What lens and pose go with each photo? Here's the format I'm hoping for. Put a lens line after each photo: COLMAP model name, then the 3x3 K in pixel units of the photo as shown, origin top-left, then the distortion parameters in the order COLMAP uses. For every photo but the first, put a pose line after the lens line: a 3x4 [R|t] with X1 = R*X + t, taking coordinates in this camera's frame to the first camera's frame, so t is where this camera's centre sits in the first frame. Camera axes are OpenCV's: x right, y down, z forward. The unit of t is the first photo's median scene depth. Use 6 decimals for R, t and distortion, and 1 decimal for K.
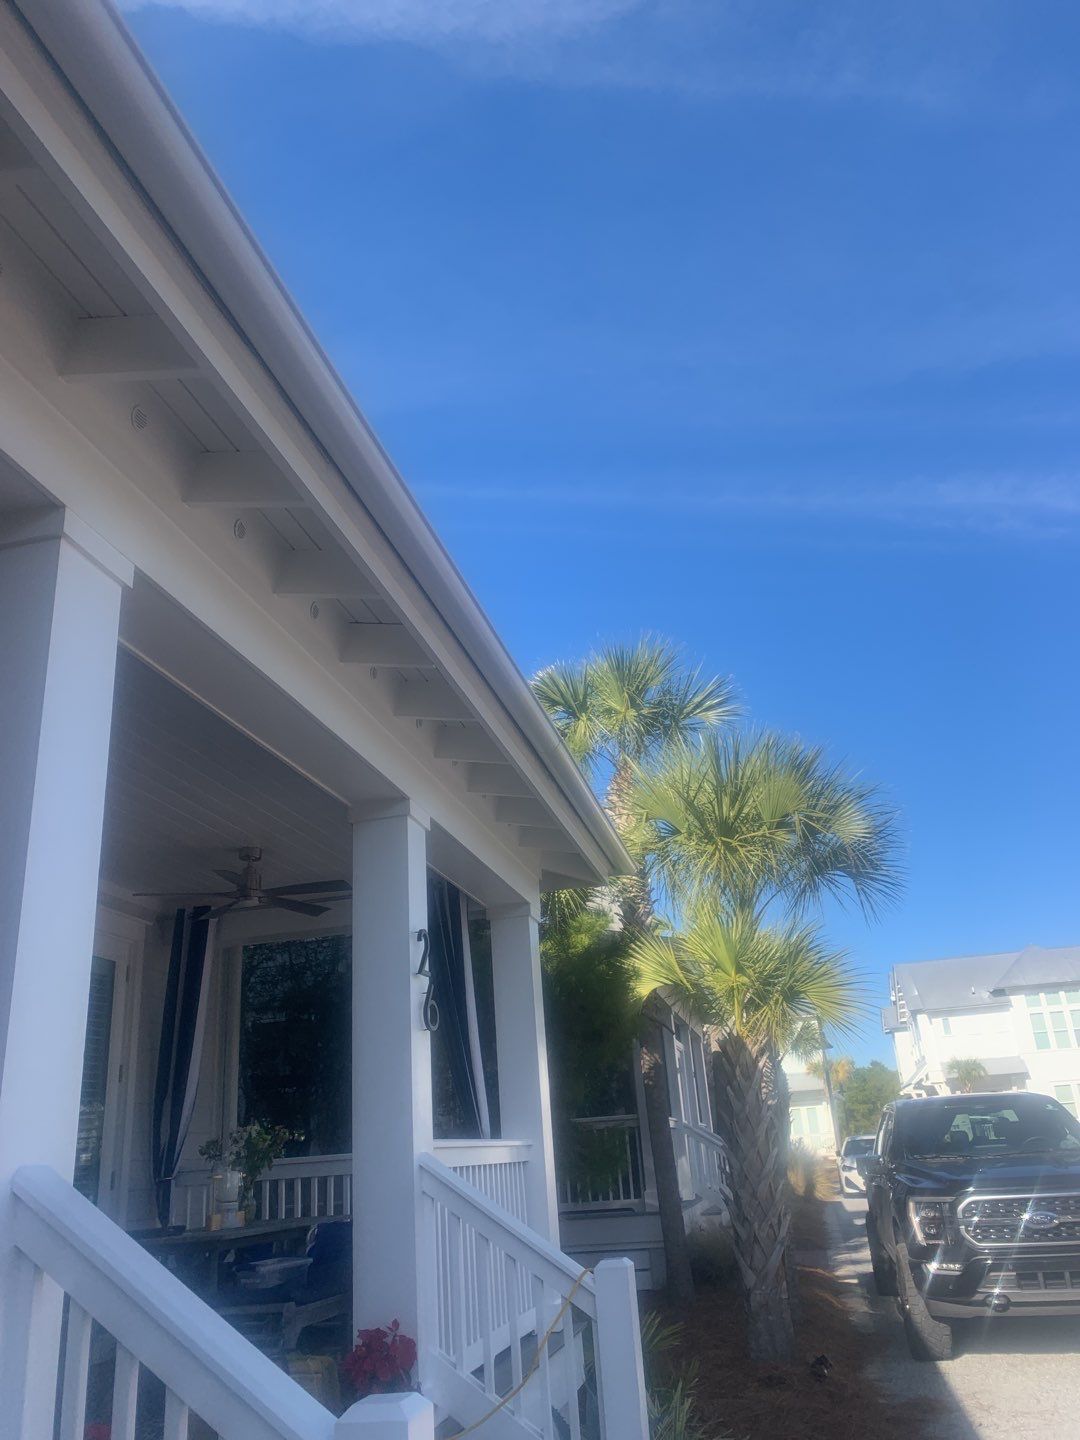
lens RADIAL K [[1083.7, 0, 534.4], [0, 1083.7, 704.8], [0, 0, 1]] dist [-0.037881, 0.075331]
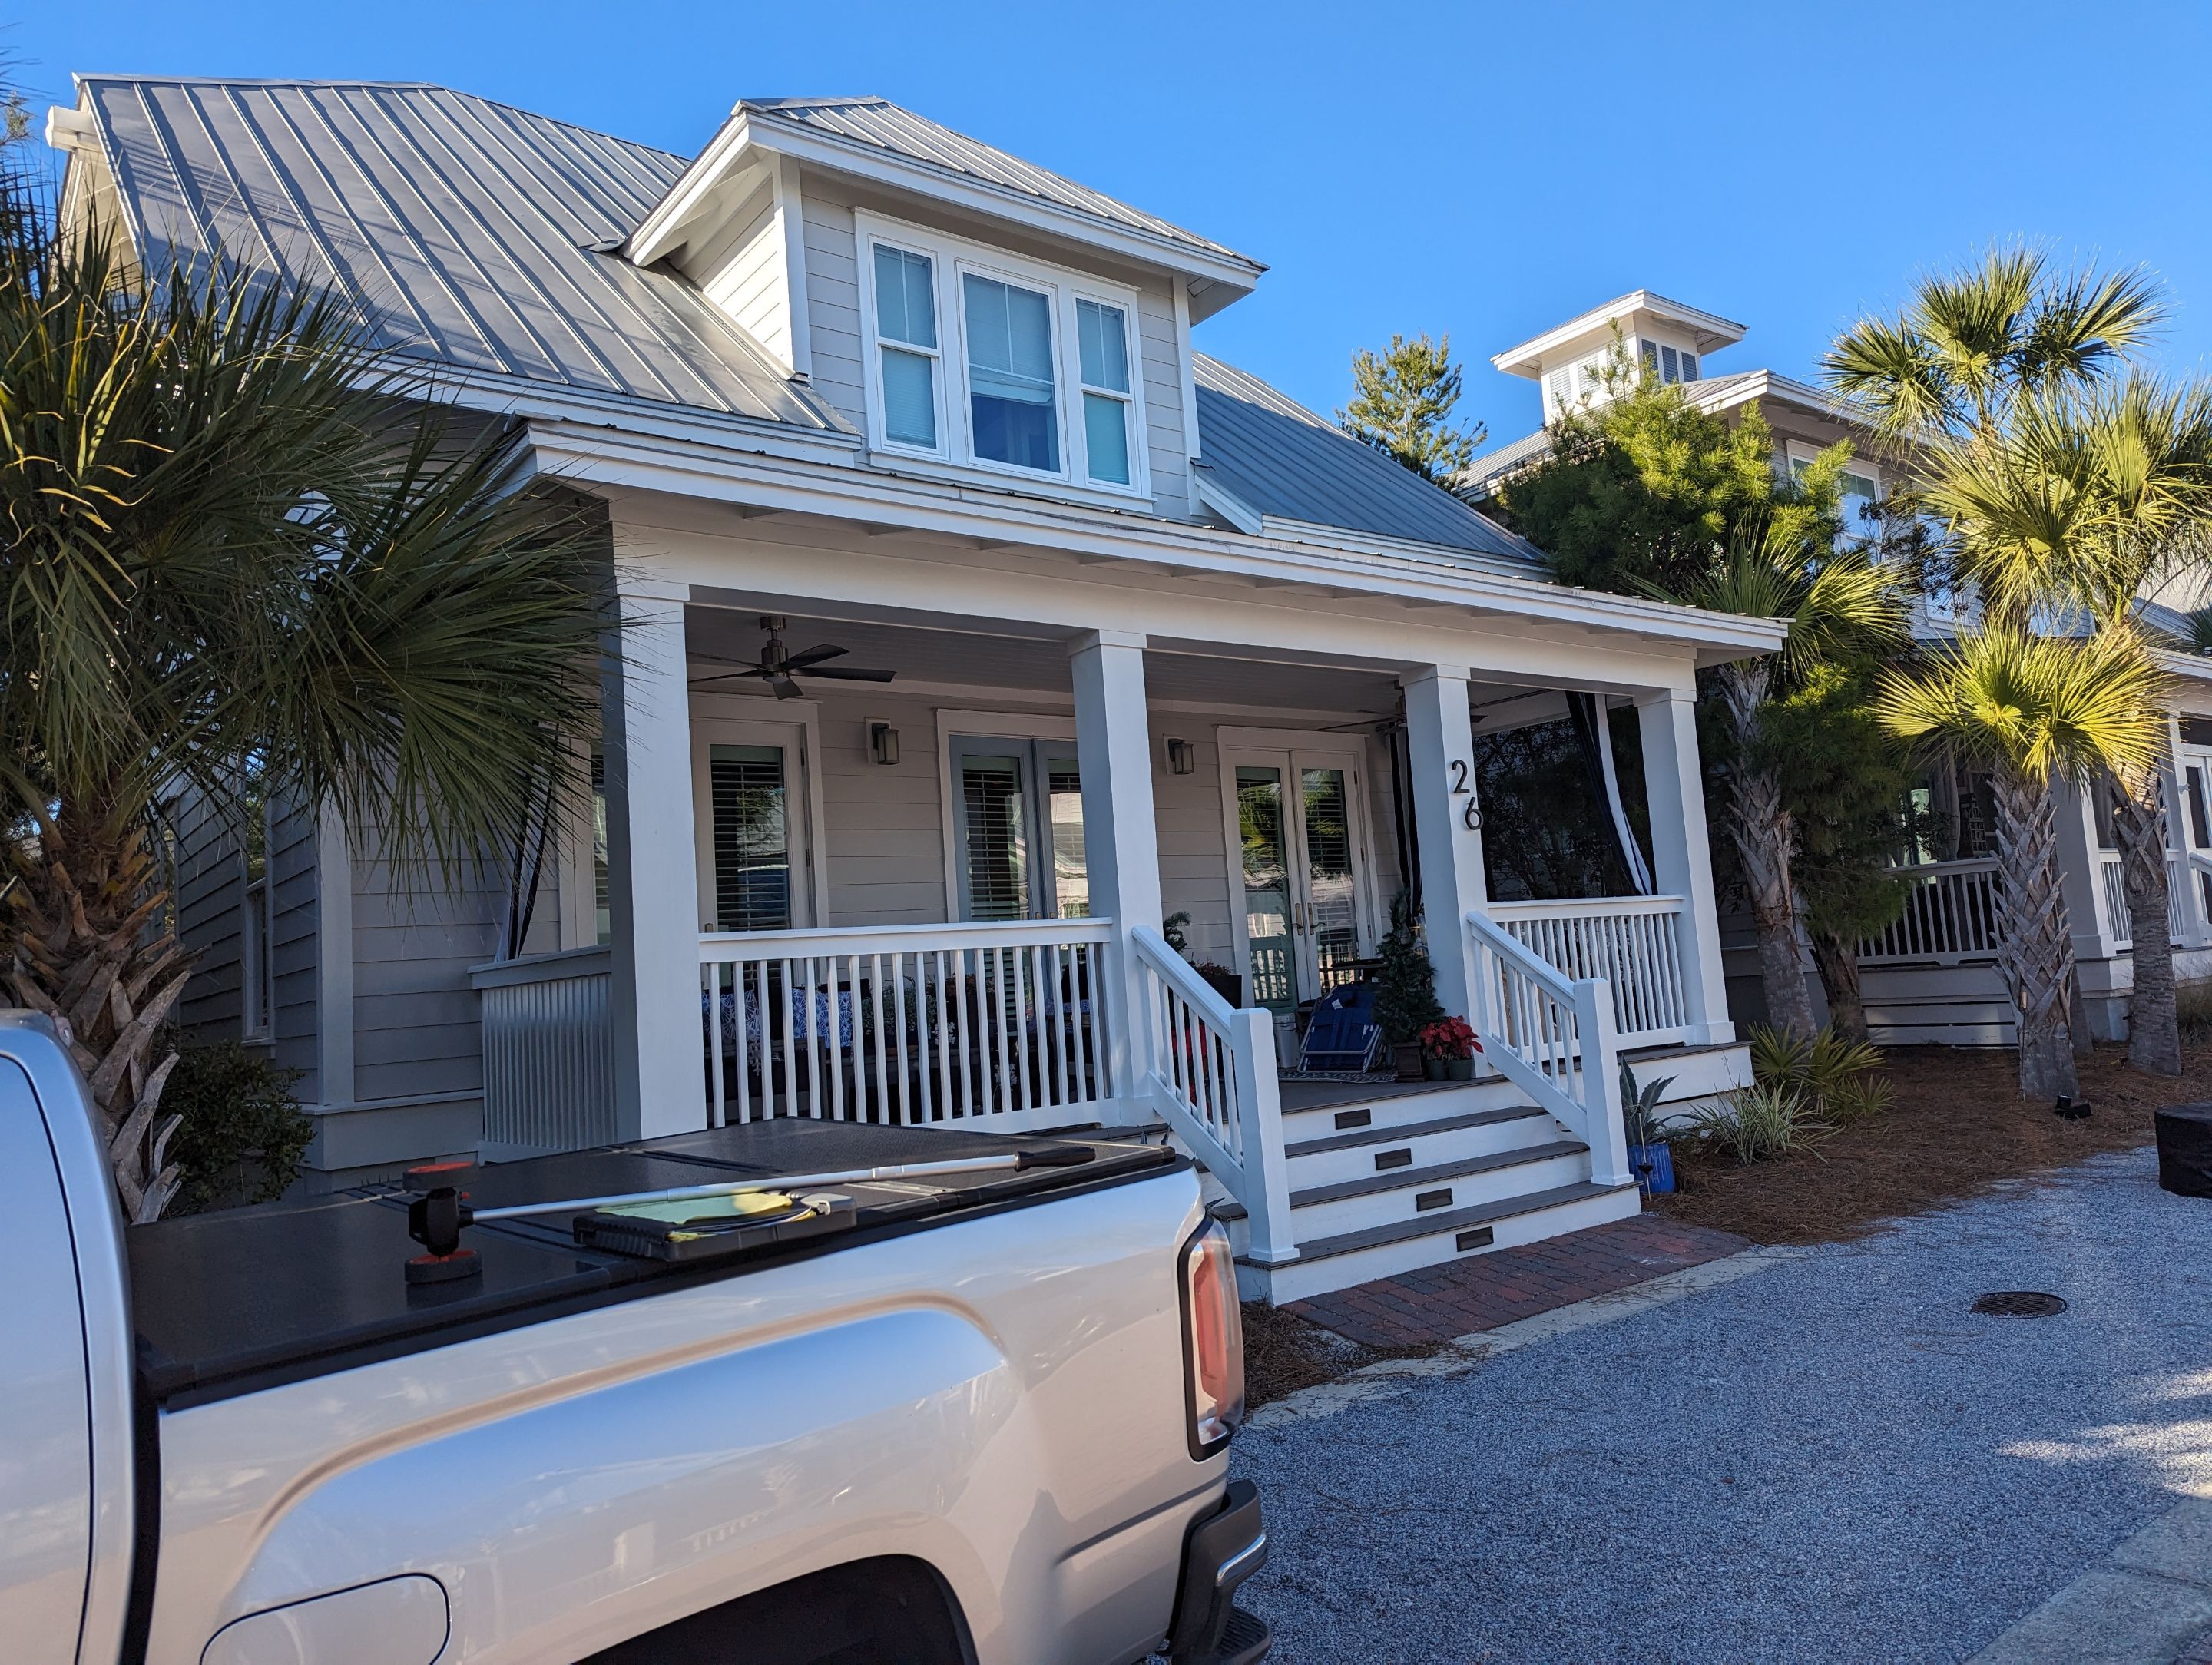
lens RADIAL K [[1664.7, 0, 1106.0], [0, 1664.7, 832.5], [0, 0, 1]] dist [-0.037881, 0.075331]
pose [[0.753515, -0.050612, -0.655479, 0.550930], [0.275372, 0.929653, 0.244775, -0.202958], [0.596980, -0.364943, 0.714445, -0.468049]]
